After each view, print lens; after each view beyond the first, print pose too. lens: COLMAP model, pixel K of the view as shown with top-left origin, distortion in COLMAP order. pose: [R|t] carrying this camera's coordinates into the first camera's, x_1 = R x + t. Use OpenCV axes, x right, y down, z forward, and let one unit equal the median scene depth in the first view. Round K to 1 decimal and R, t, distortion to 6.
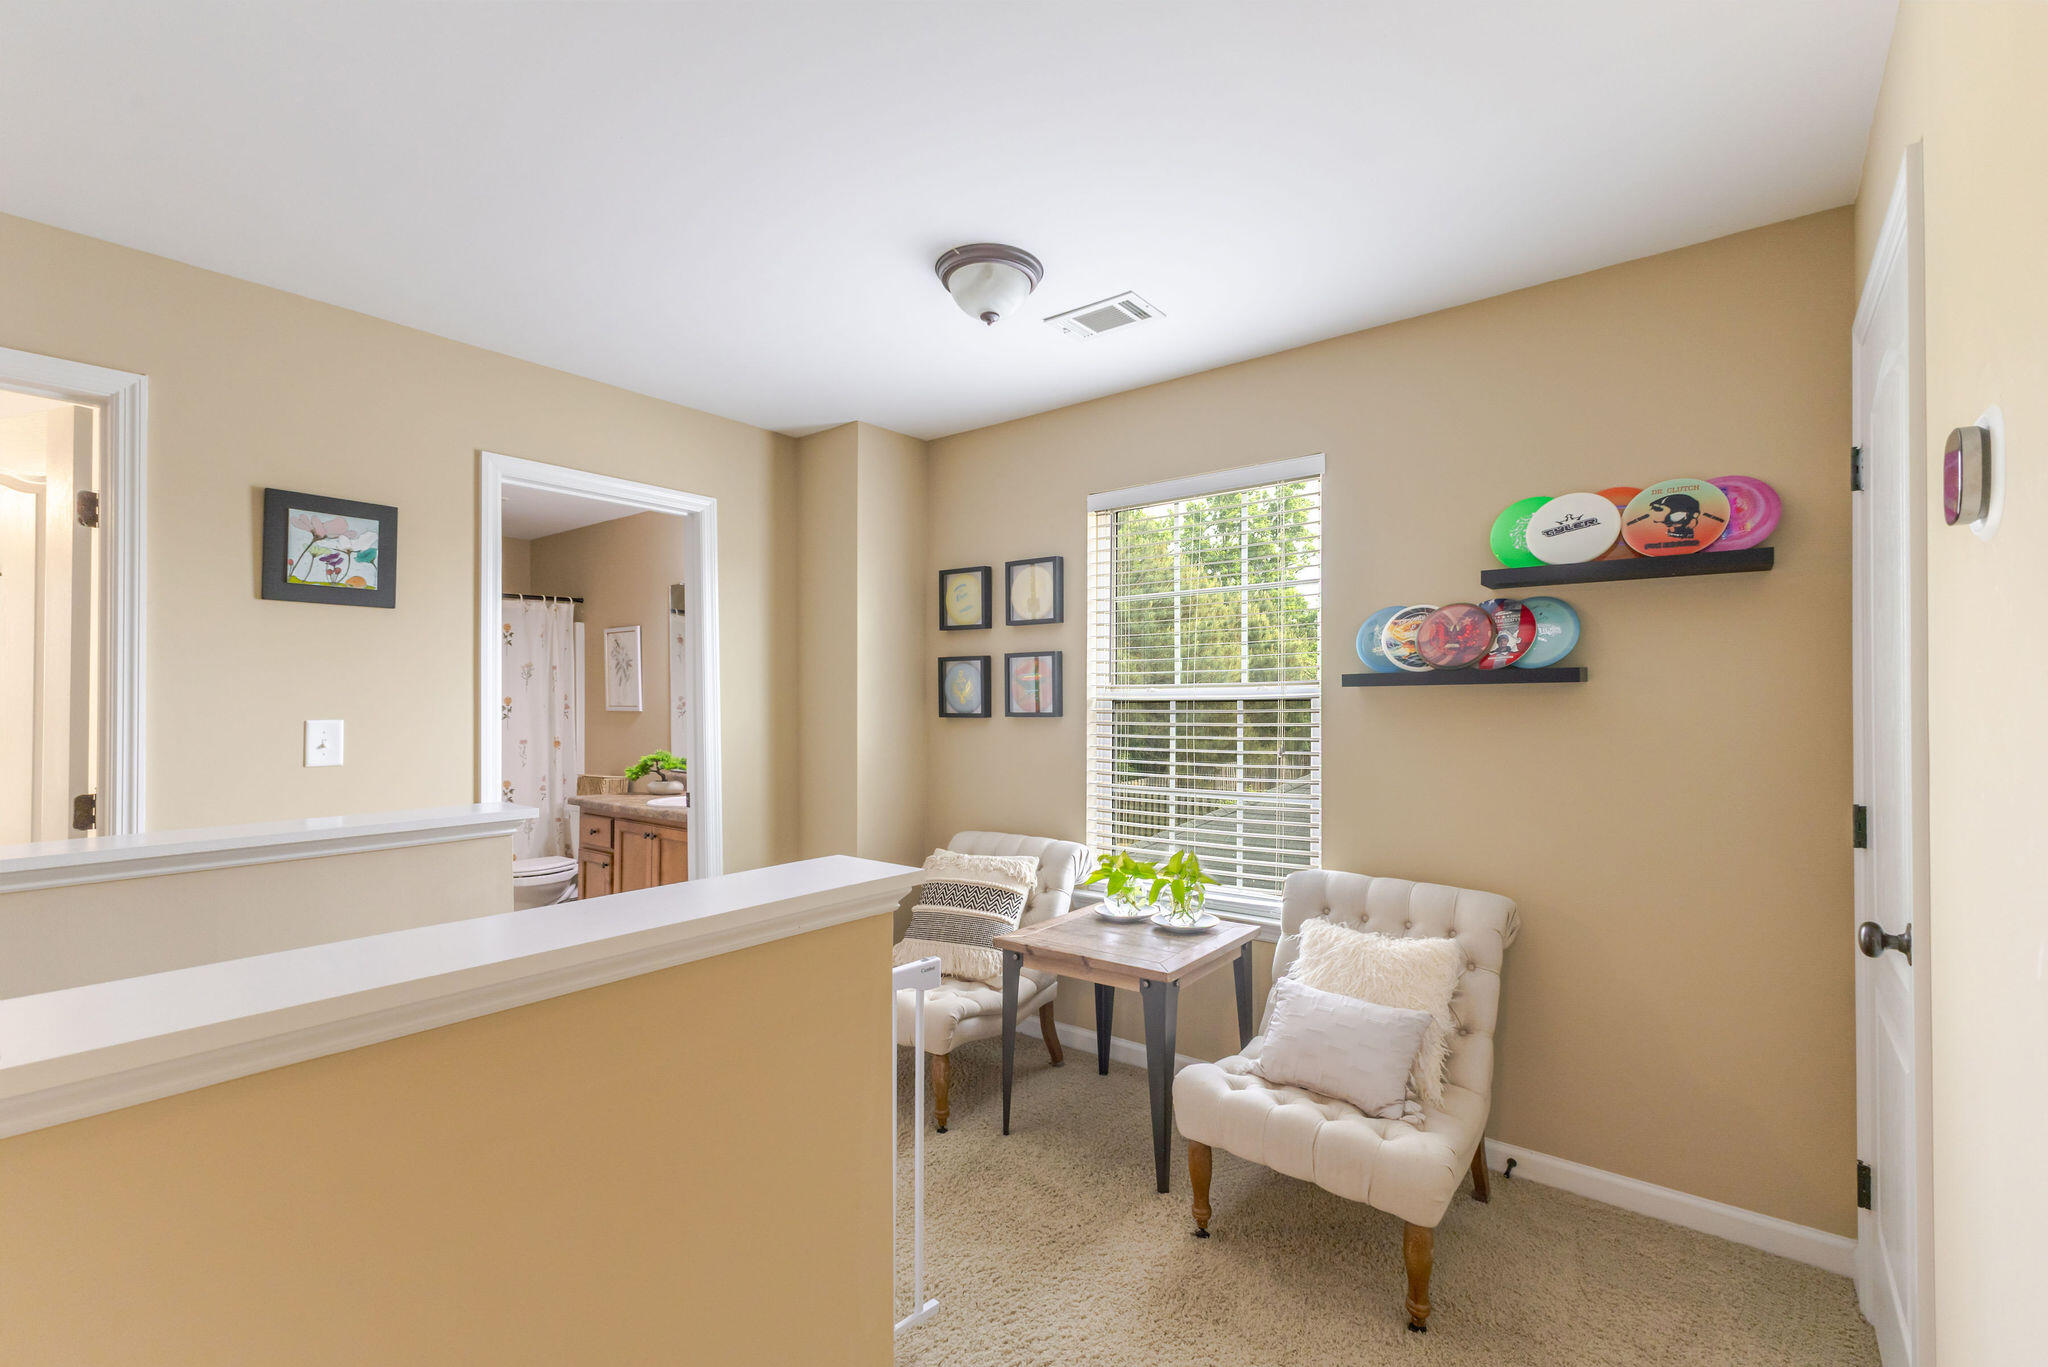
lens RADIAL K [[901.5, 0, 1031.1], [0, 901.5, 676.2], [0, 0, 1]] dist [0.009100, -0.007050]
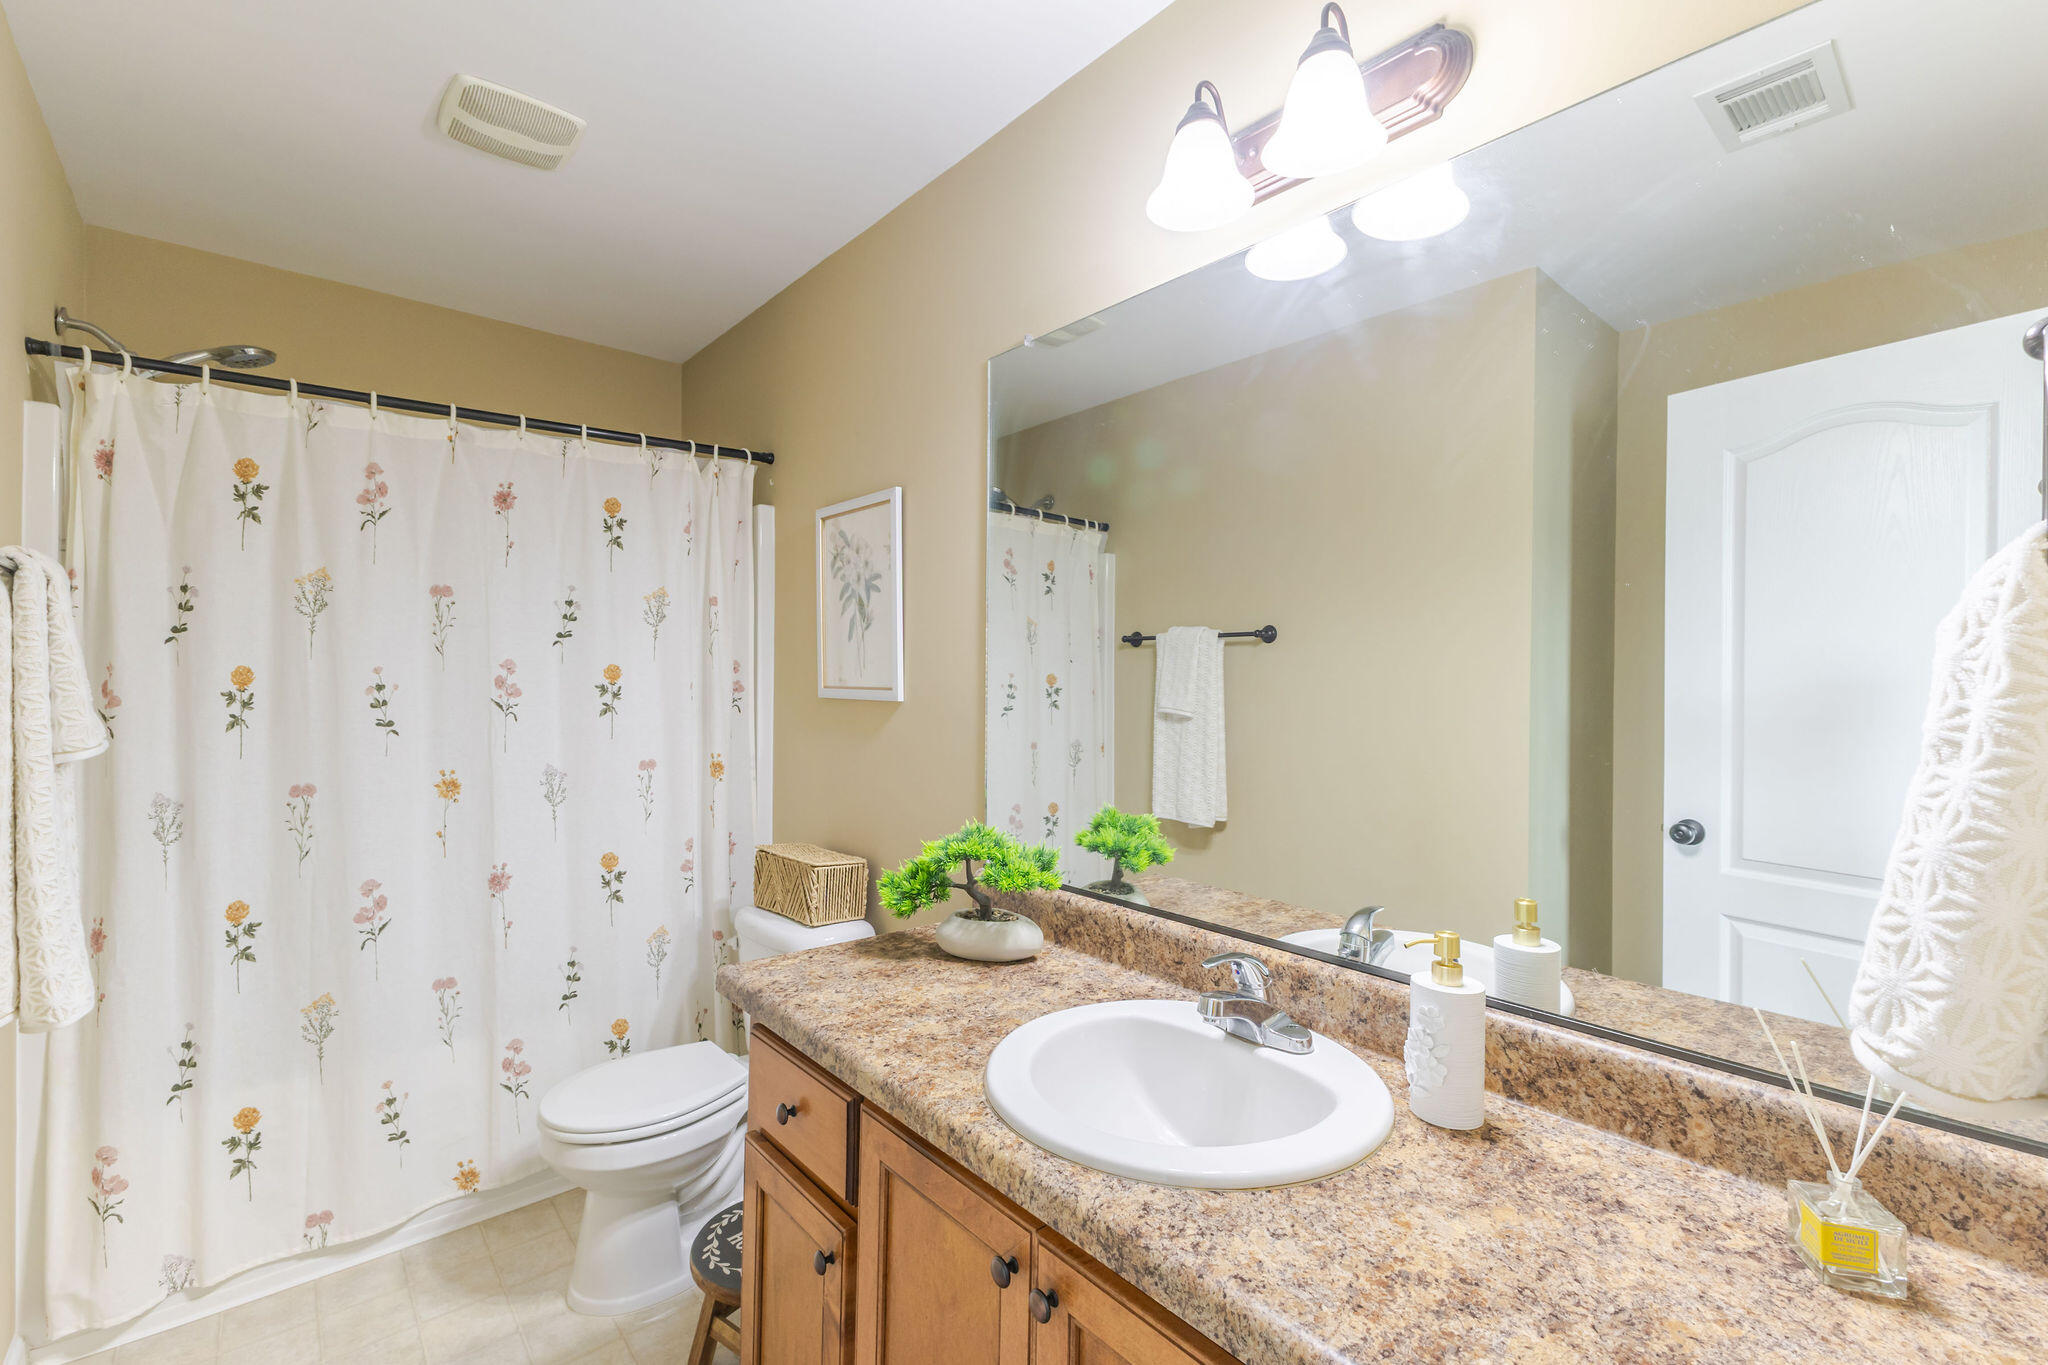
lens RADIAL K [[901.5, 0, 1031.1], [0, 901.5, 675.2], [0, 0, 1]] dist [0.009100, -0.007050]
pose [[0.981249, 0.014197, -0.192221, -0.356266], [-0.011077, 0.999789, 0.017294, 0.022992], [0.192426, -0.014841, 0.981199, 0.736538]]
